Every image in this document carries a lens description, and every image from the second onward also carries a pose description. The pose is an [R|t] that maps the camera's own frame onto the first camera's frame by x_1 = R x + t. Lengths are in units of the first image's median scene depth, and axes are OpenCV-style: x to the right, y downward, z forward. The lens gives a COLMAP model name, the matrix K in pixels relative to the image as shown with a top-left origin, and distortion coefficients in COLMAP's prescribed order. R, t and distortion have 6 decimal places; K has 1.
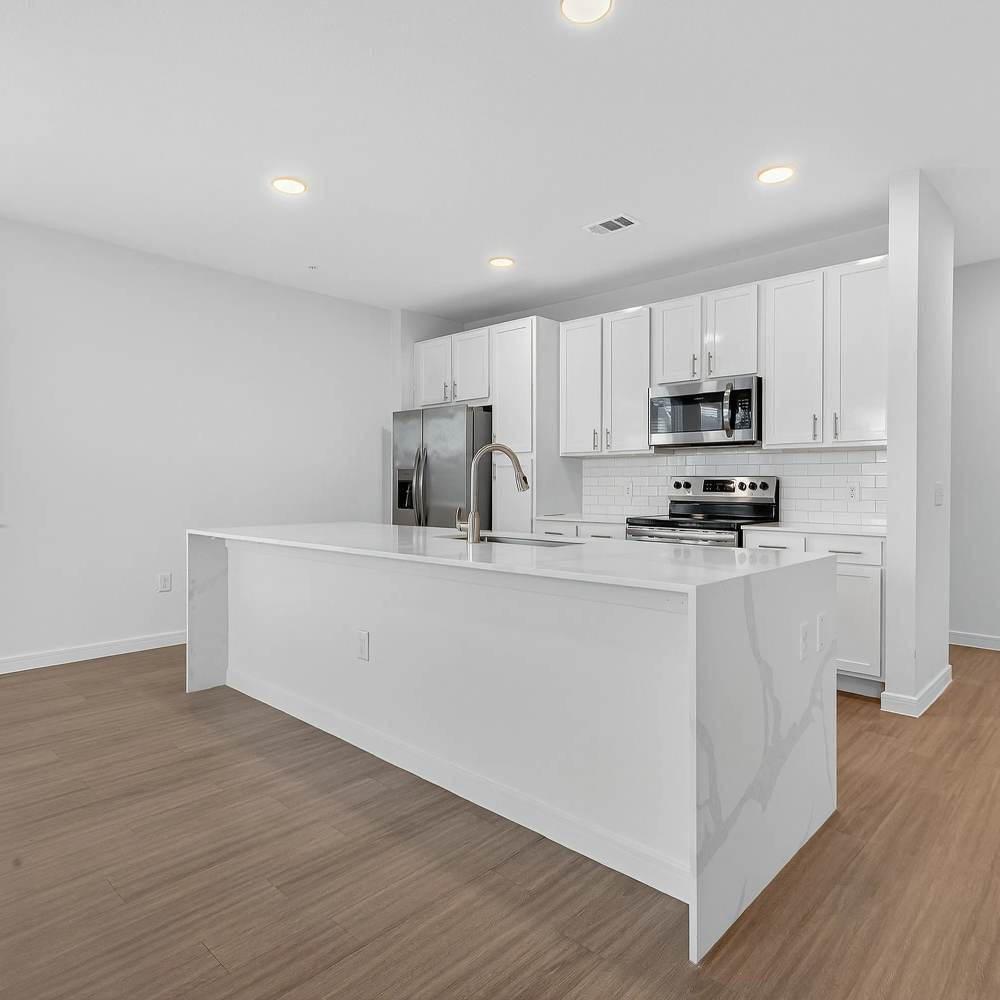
lens RADIAL K [[669.1, 0, 499.9], [0, 669.1, 494.5], [0, 0, 1]] dist [0.006363, -0.000428]
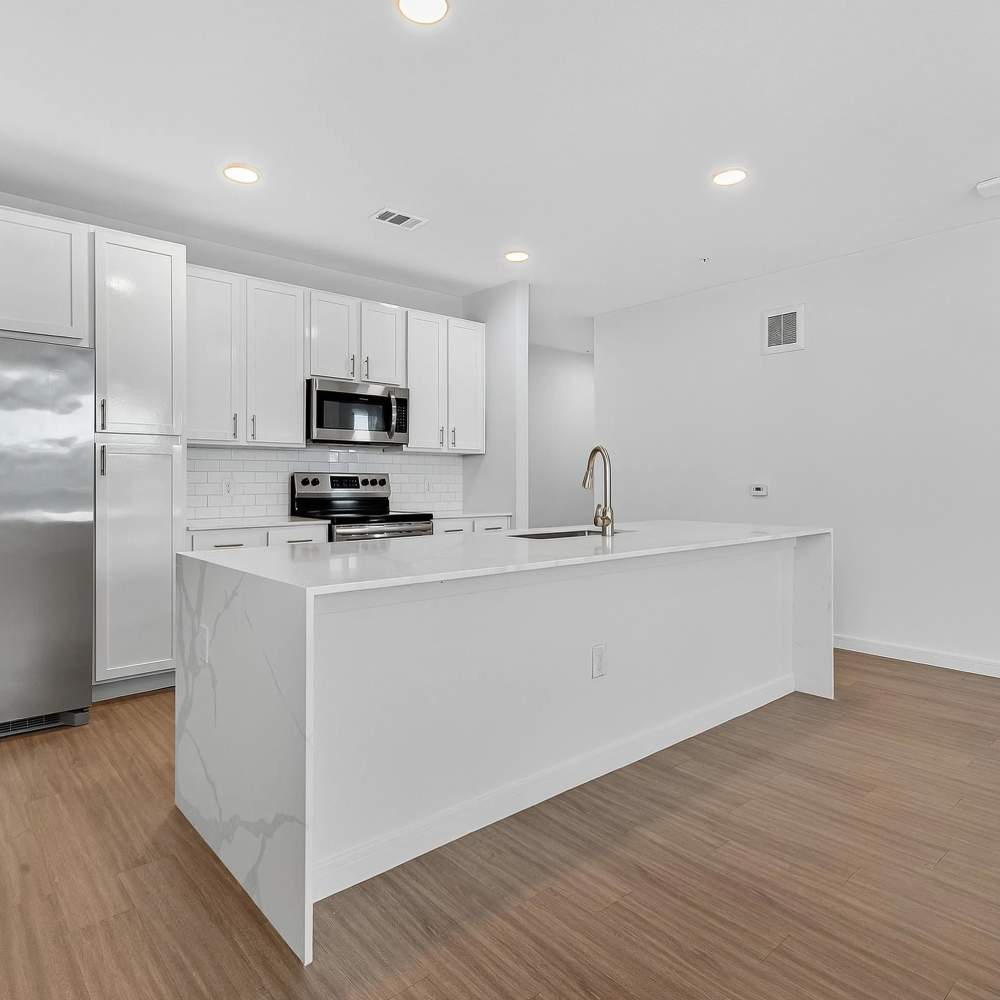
lens RADIAL K [[669.1, 0, 499.8], [0, 669.1, 496.5], [0, 0, 1]] dist [0.006363, -0.000428]
pose [[0.092440, -0.024532, 0.995416, -0.757650], [0.014998, 0.999617, 0.023242, -0.012586], [-0.995605, 0.012781, 0.092772, 0.715720]]
